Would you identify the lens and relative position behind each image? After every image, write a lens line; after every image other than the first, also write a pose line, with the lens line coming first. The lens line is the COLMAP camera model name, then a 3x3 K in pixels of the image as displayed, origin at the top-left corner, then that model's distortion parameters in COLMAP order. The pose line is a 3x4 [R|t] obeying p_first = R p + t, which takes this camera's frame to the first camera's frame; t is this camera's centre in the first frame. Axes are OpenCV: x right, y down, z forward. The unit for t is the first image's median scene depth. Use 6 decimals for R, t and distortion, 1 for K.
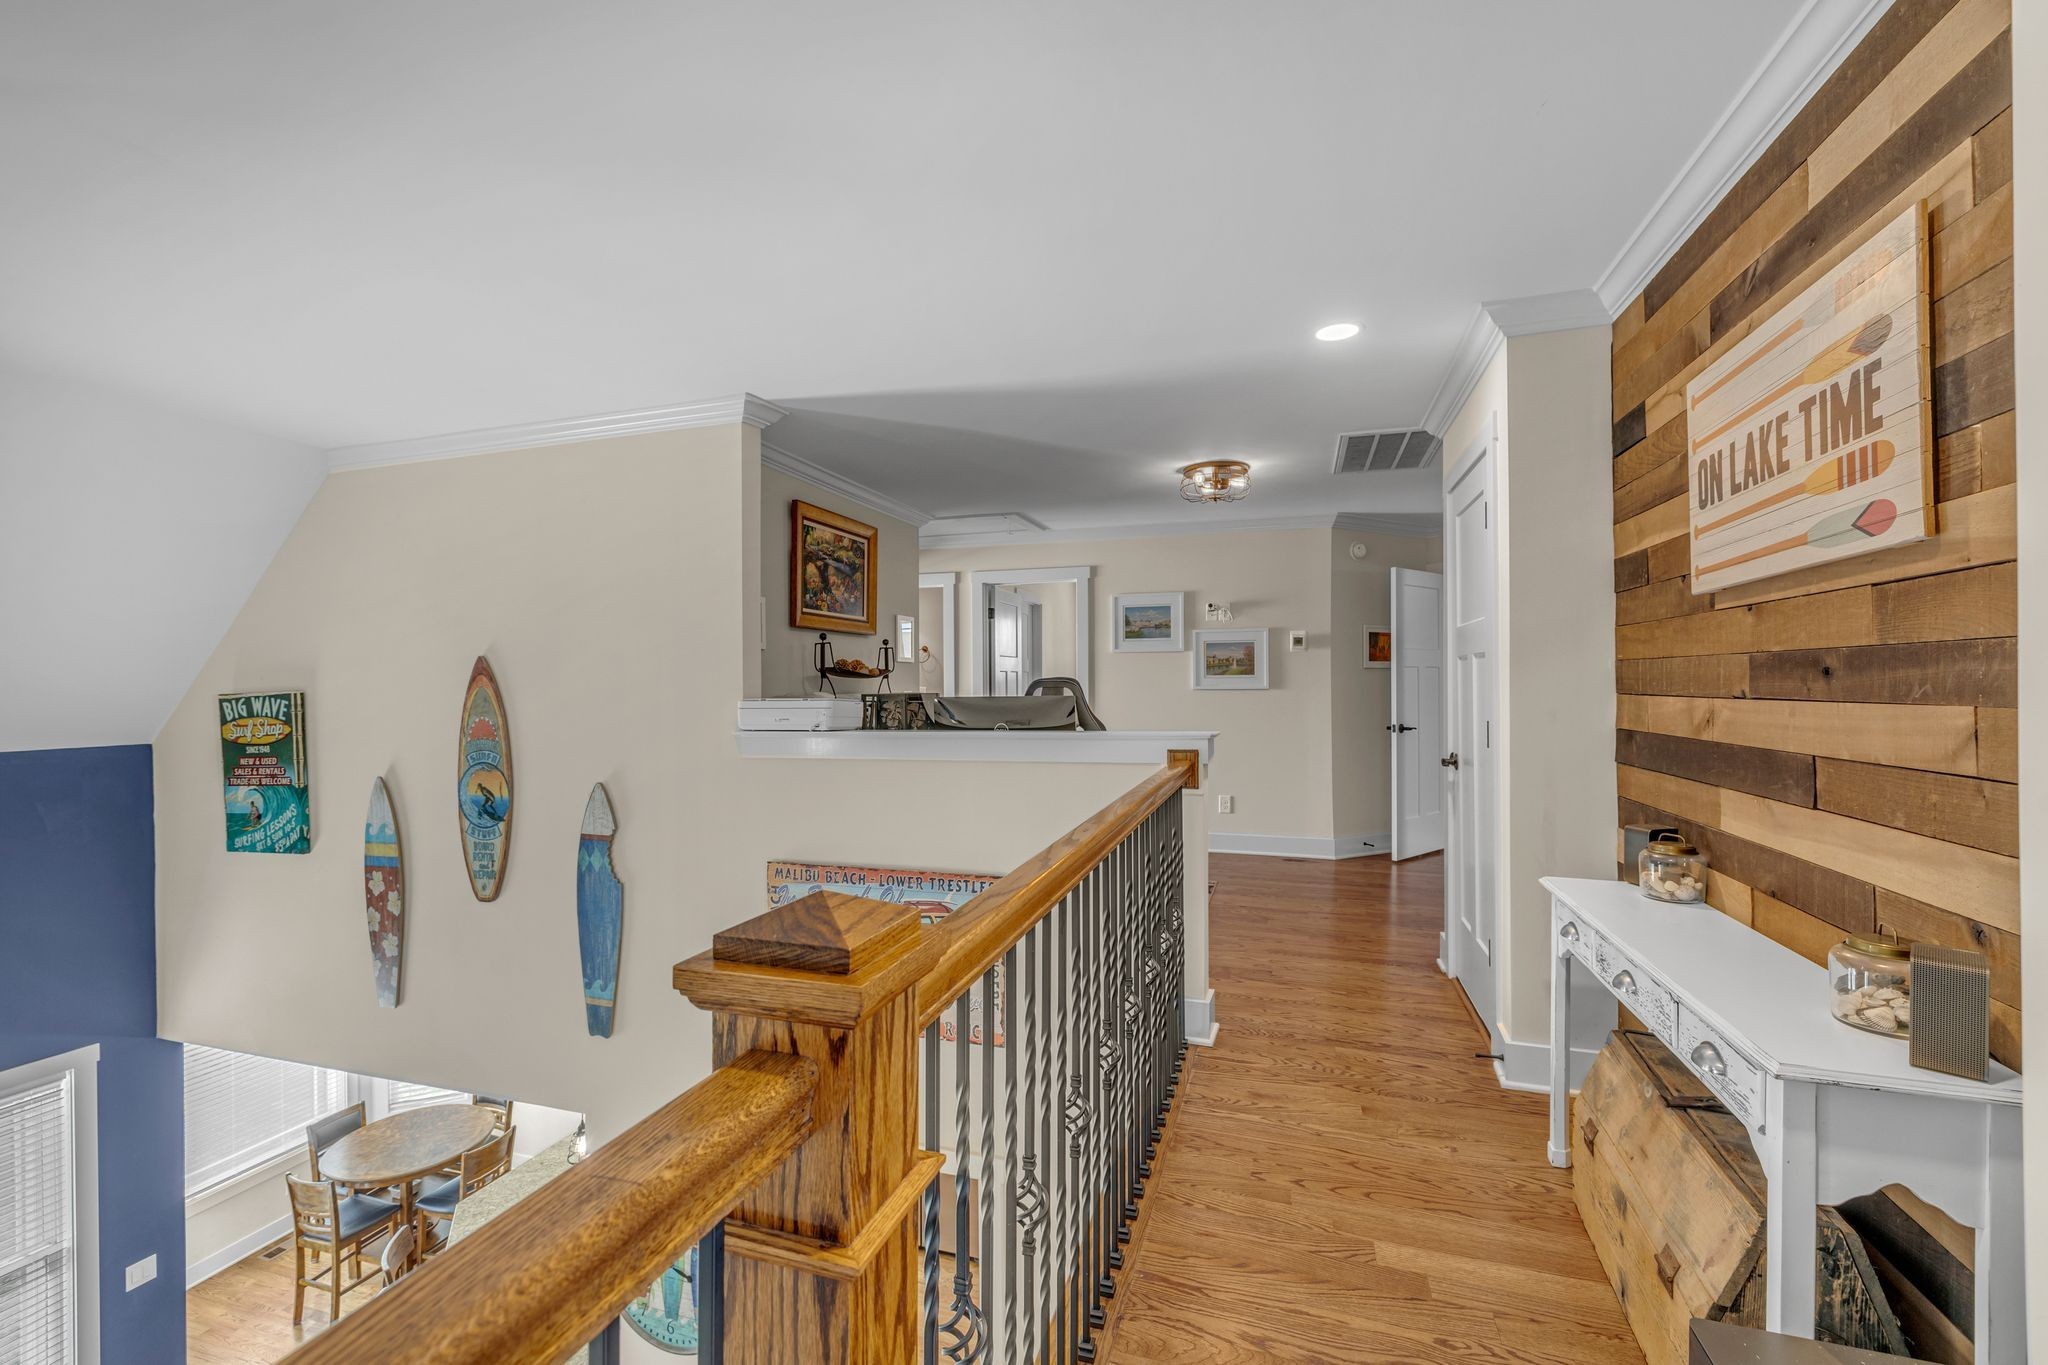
lens RADIAL K [[876.2, 0, 1011.3], [0, 876.2, 675.6], [0, 0, 1]] dist [-0.000089, -0.000004]
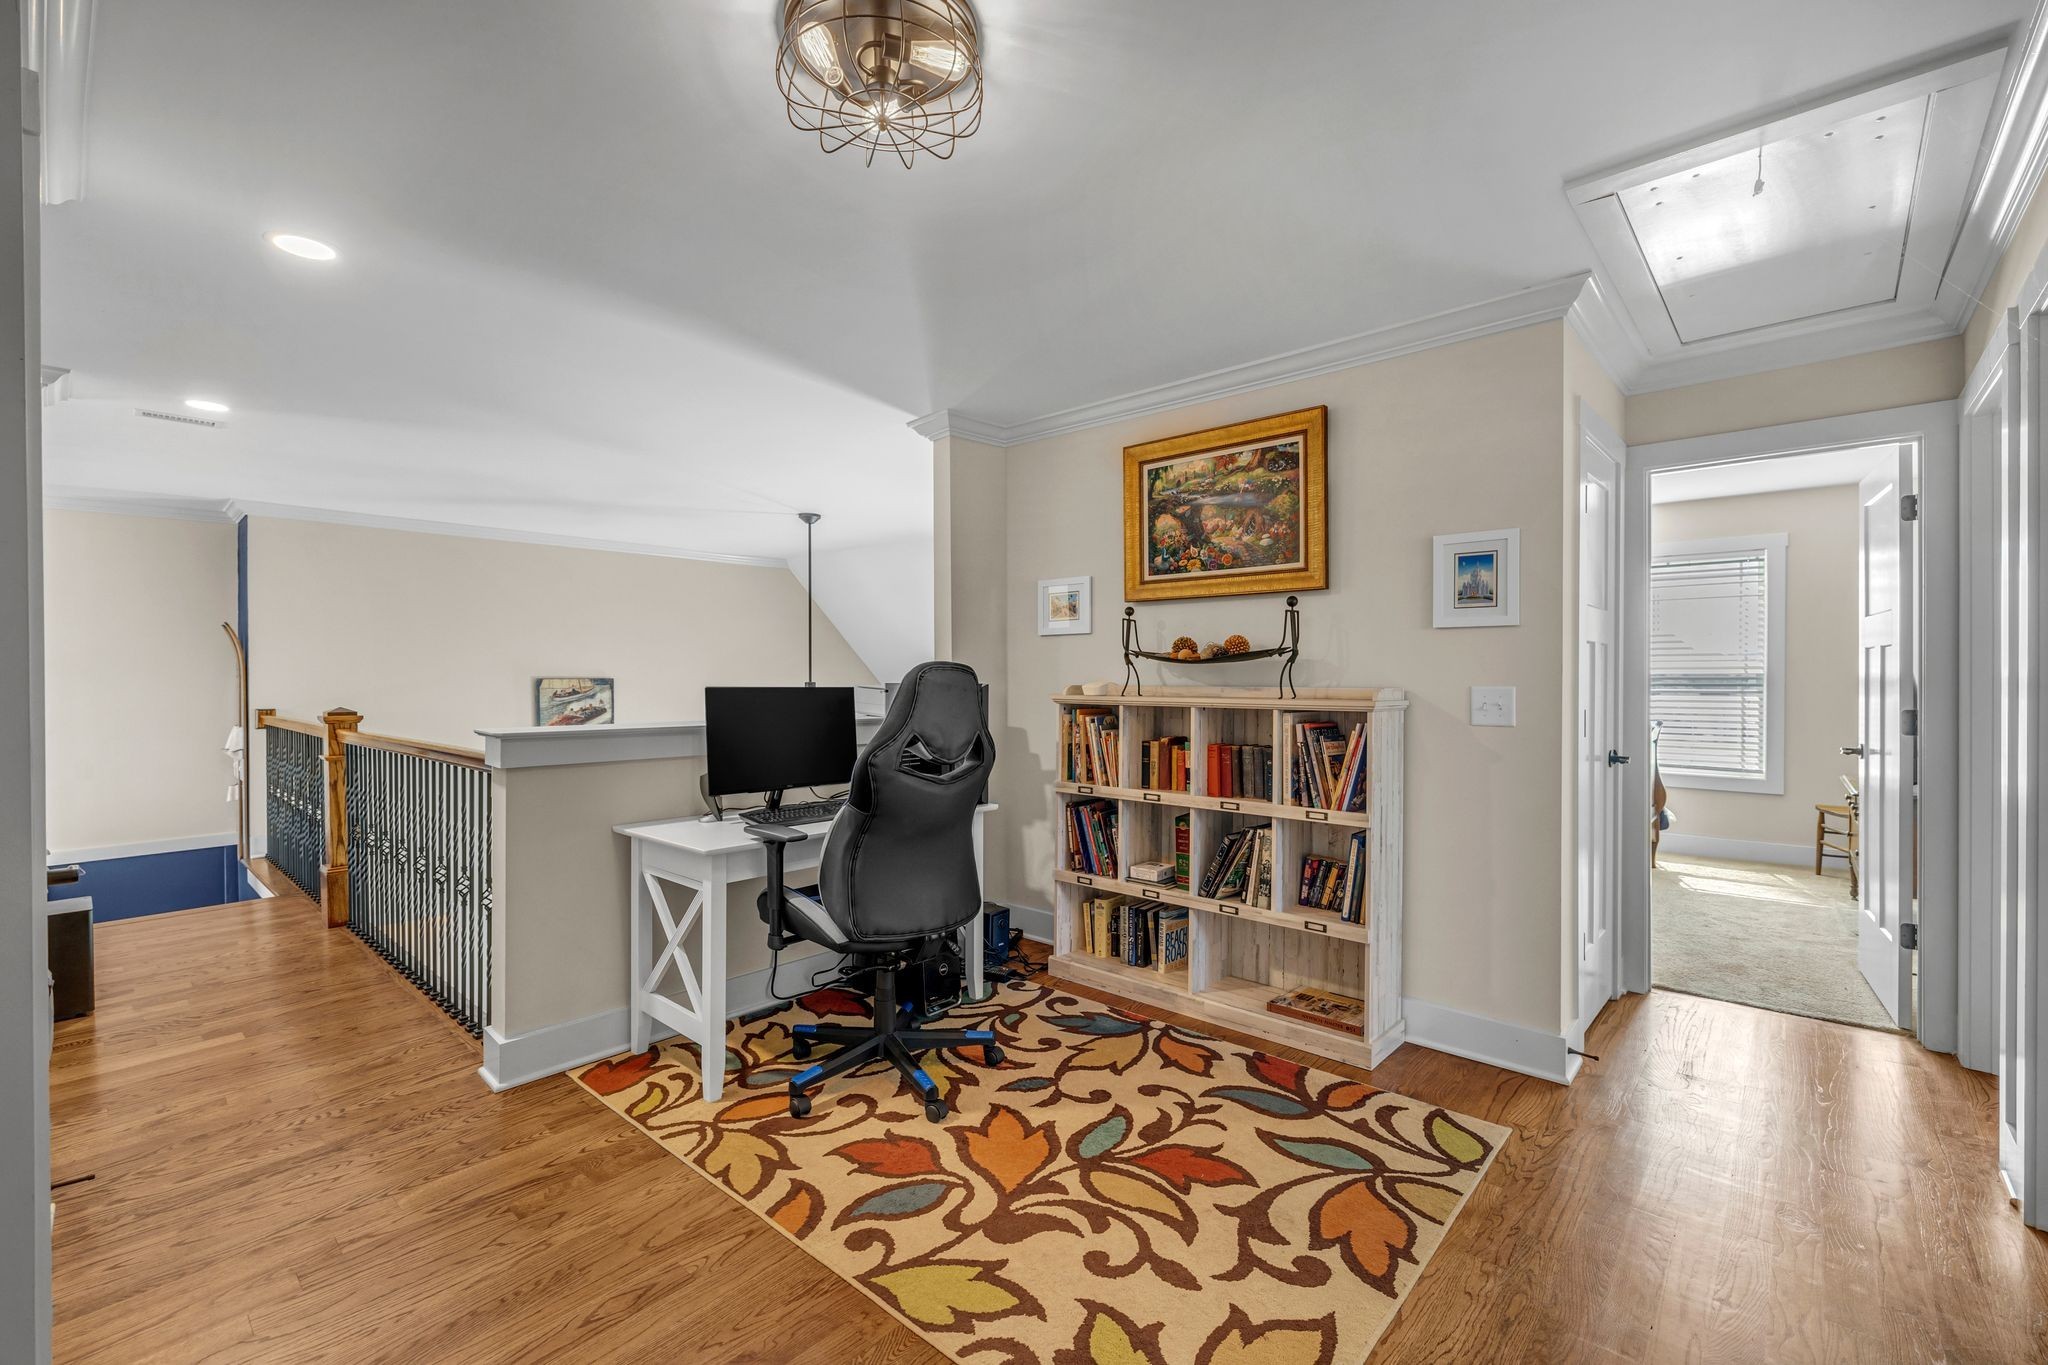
lens RADIAL K [[876.2, 0, 1018.4], [0, 876.2, 686.1], [0, 0, 1]] dist [-0.000089, -0.000004]
pose [[-0.402142, 0.006119, -0.915557, 0.501049], [0.002568, 0.999981, 0.005555, 0.016170], [0.915574, -0.000117, -0.402150, 1.137247]]
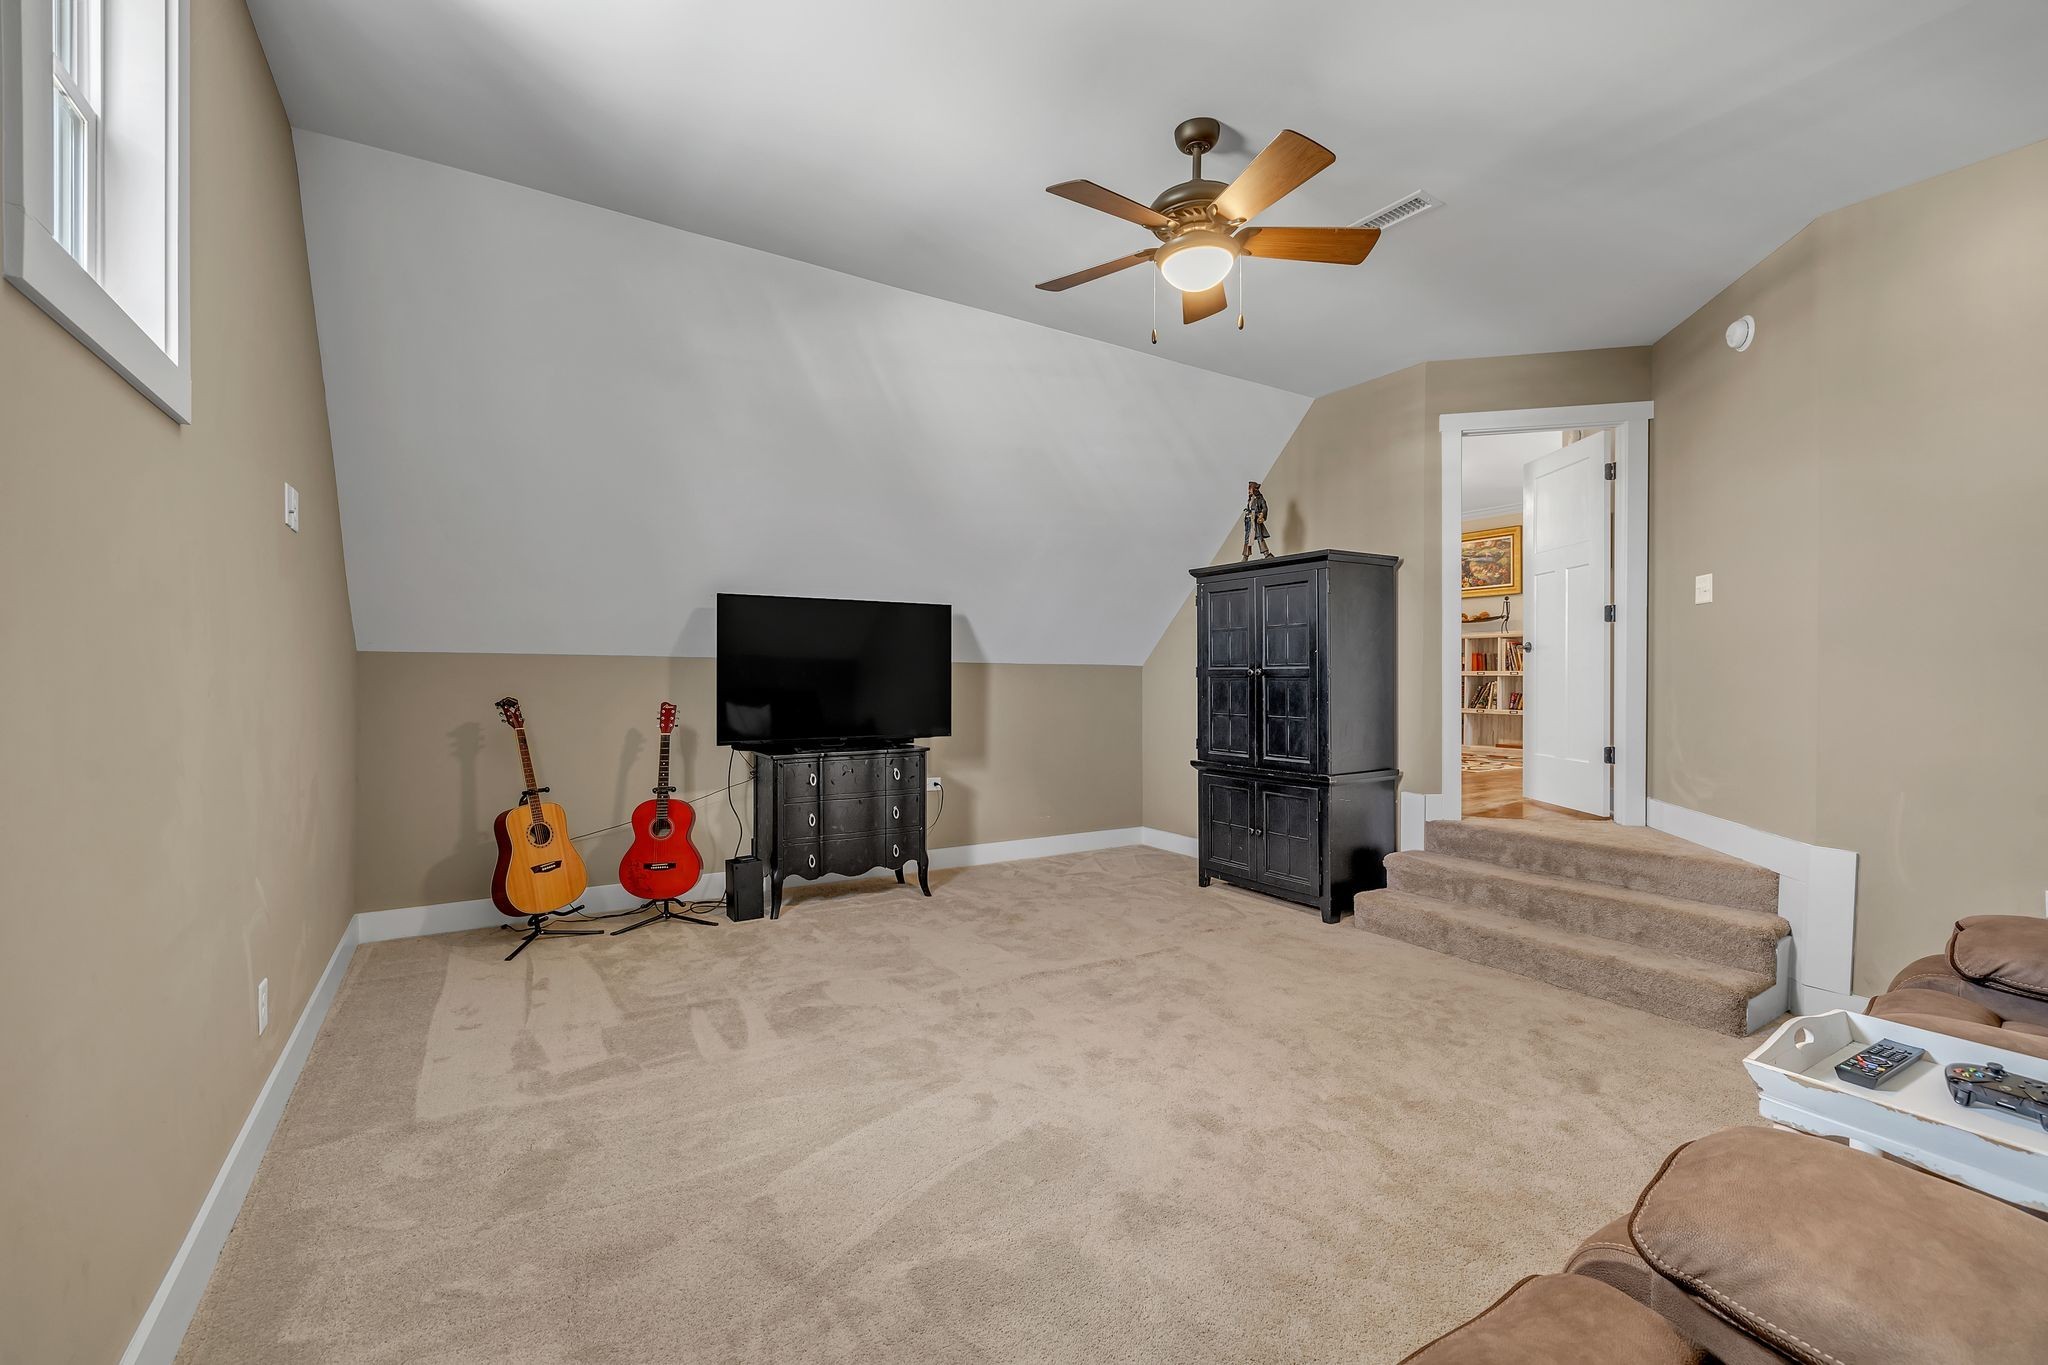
lens RADIAL K [[876.2, 0, 1016.7], [0, 876.2, 676.2], [0, 0, 1]] dist [-0.000089, -0.000004]
pose [[-0.629251, 0.003552, -0.777194, 1.789312], [-0.000028, 0.999989, 0.004594, 0.103976], [0.777202, 0.002912, -0.629244, 1.399896]]
